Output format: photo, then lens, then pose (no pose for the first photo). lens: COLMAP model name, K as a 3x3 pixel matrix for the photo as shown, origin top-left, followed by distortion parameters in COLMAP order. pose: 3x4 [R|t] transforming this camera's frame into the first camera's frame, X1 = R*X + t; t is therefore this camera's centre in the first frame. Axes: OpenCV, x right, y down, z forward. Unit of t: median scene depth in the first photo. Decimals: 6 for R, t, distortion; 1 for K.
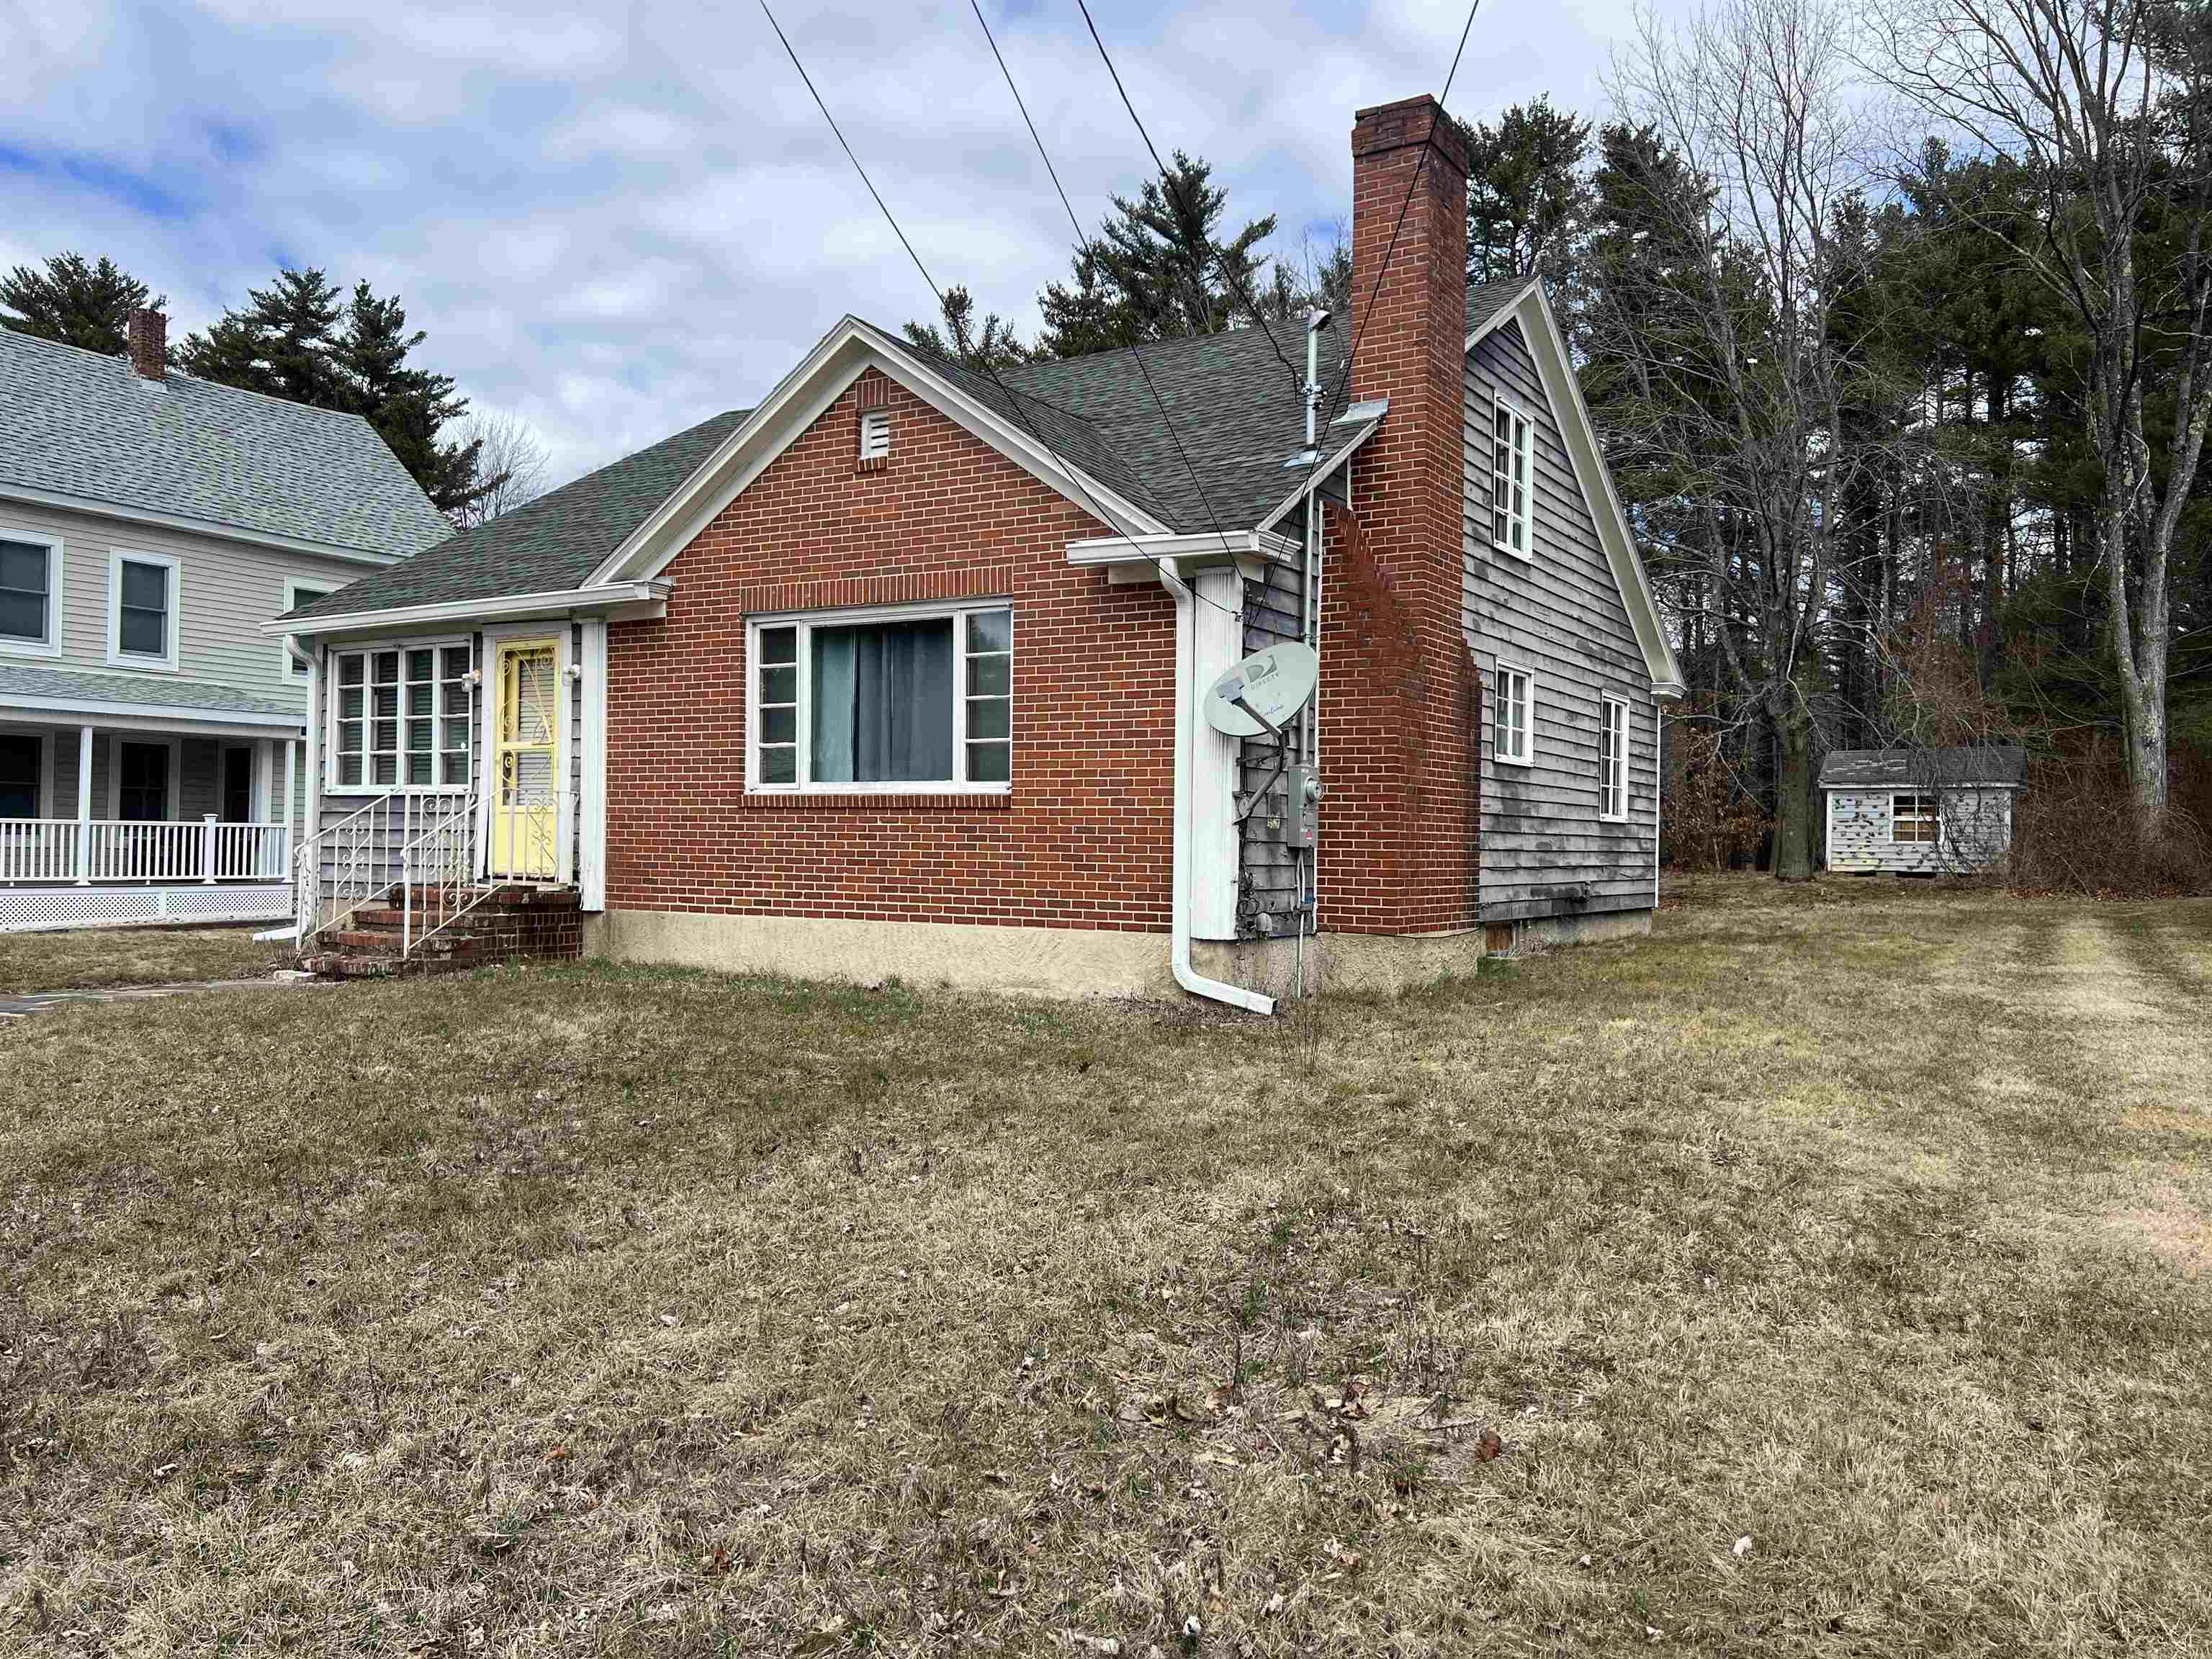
lens RADIAL K [[1638.9, 0, 1104.7], [0, 1638.9, 830.7], [0, 0, 1]] dist [0.045466, -0.019285]
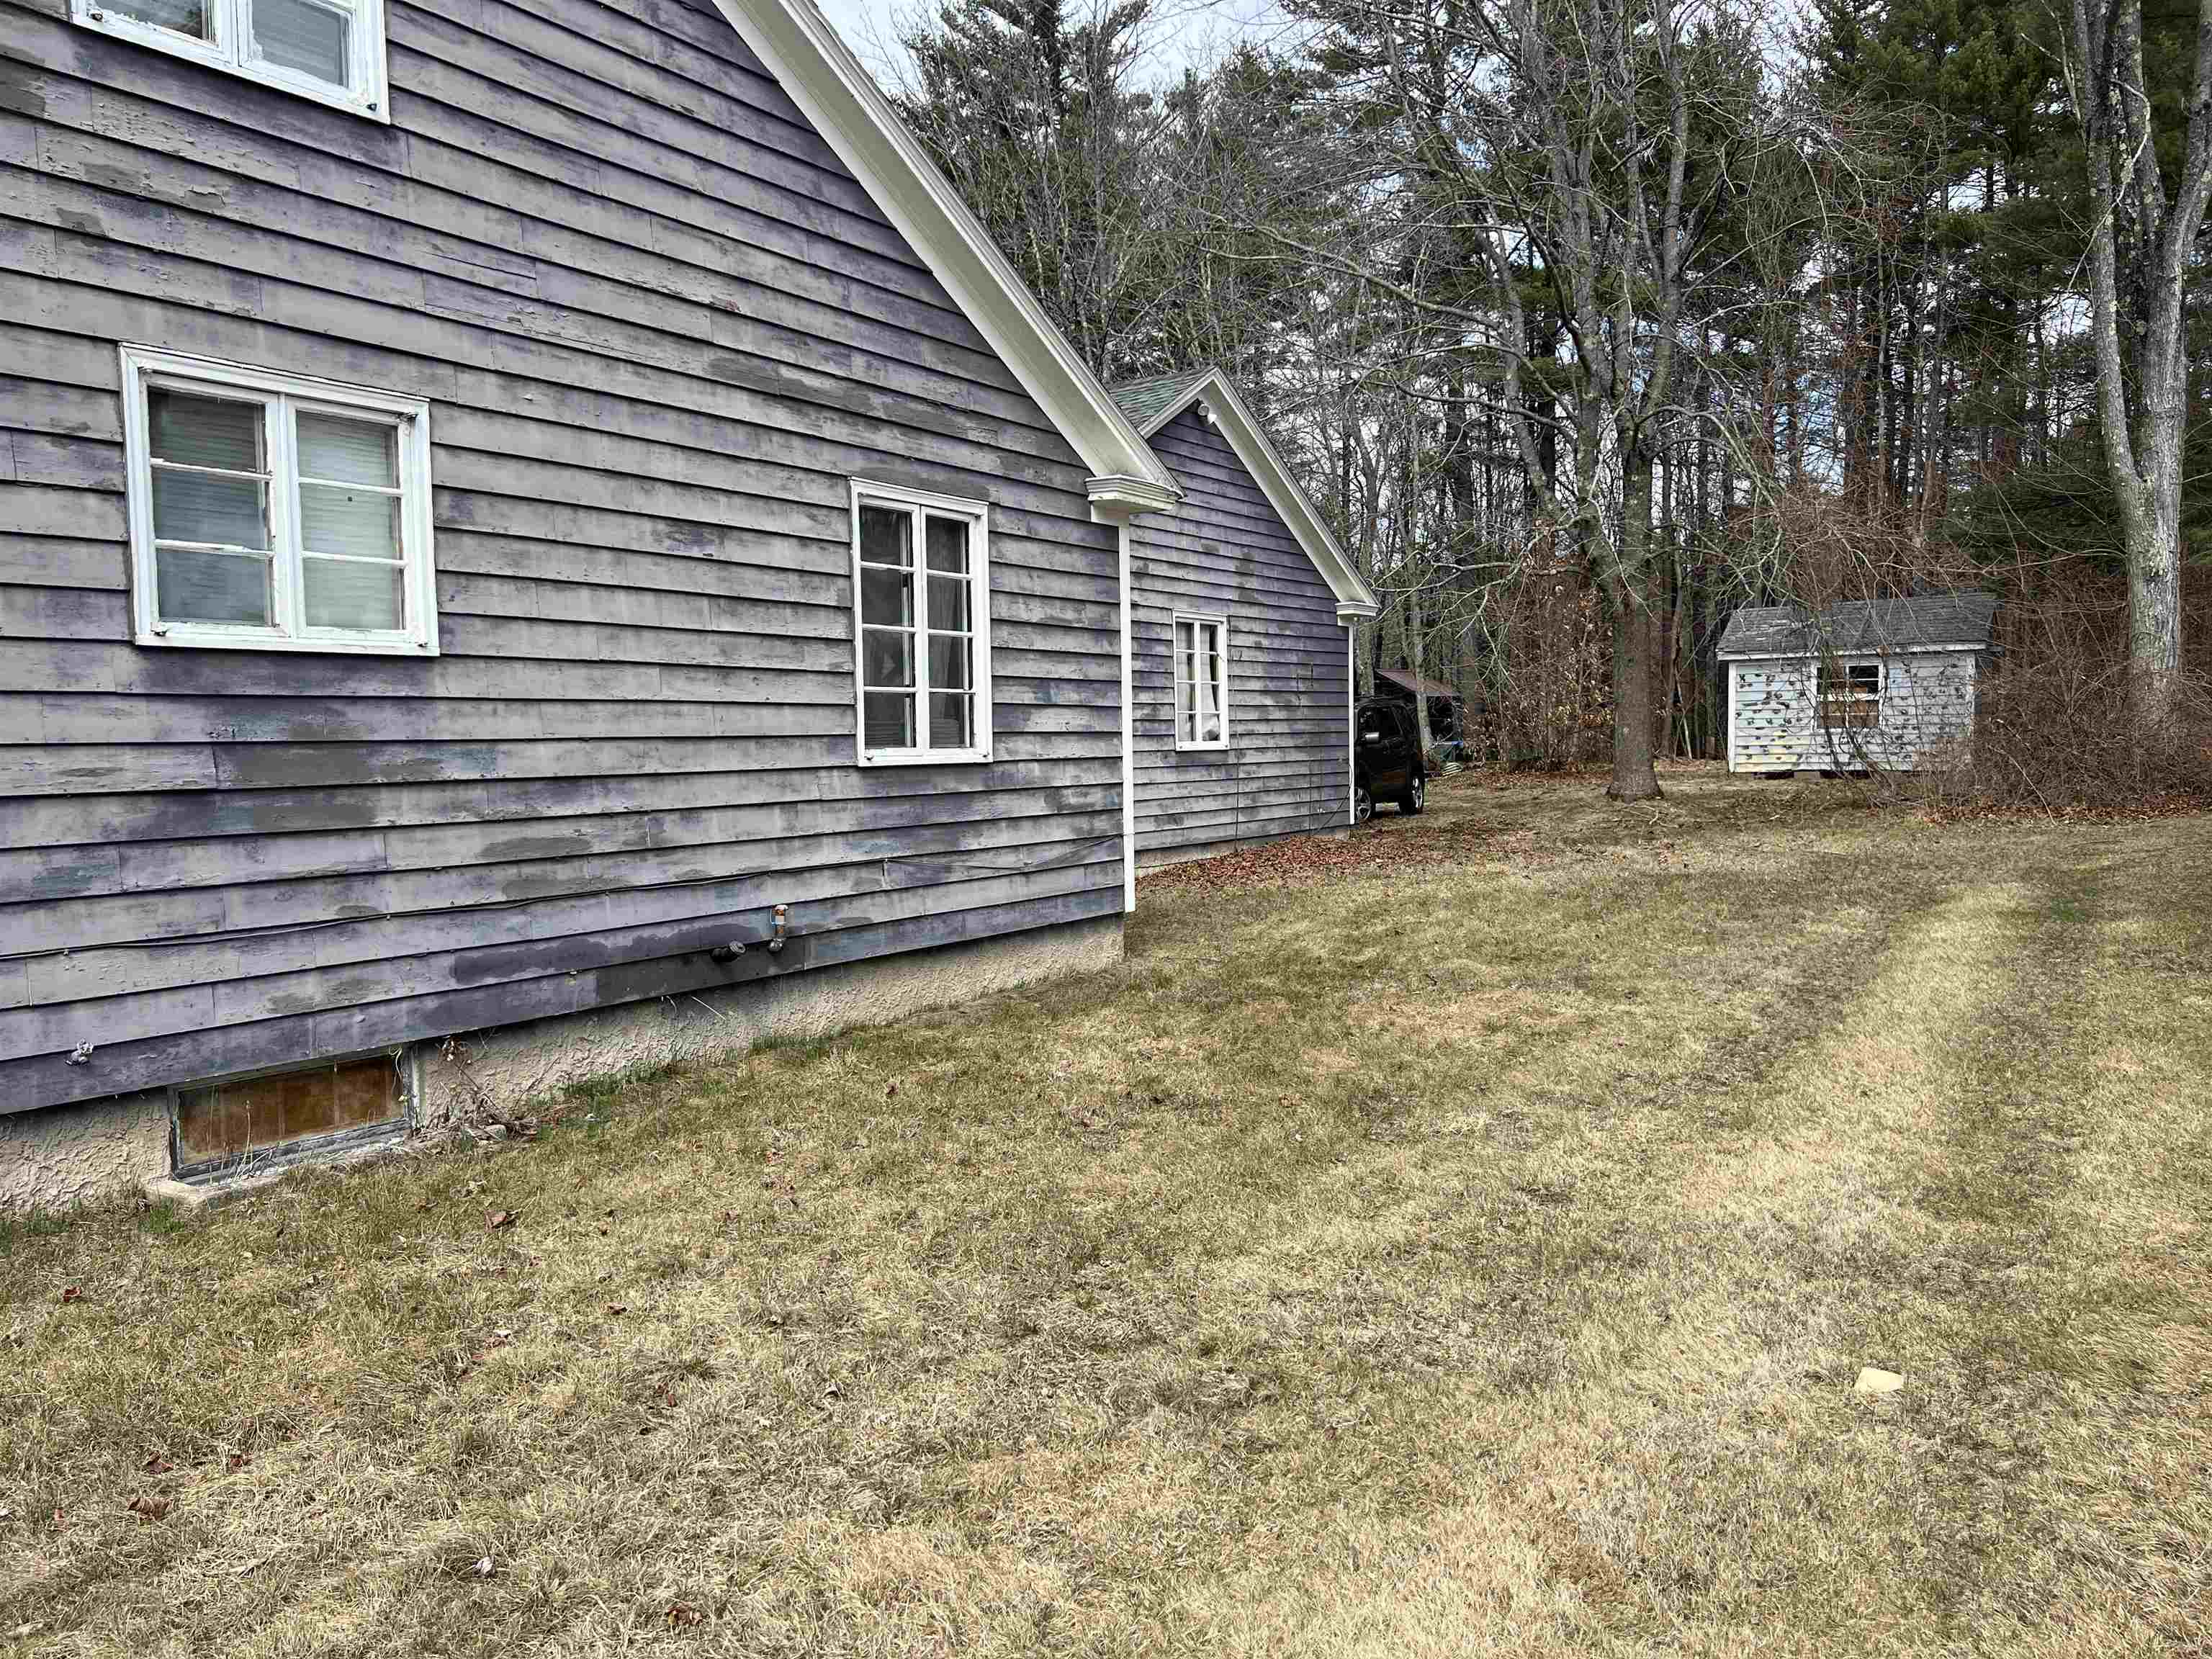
lens RADIAL K [[1638.9, 0, 1104.4], [0, 1638.9, 820.3], [0, 0, 1]] dist [0.045466, -0.019285]
pose [[0.998970, -0.032297, -0.031865, 0.400737], [0.034132, 0.997684, 0.058838, -0.016040], [0.029891, -0.059865, 0.997759, 0.563524]]
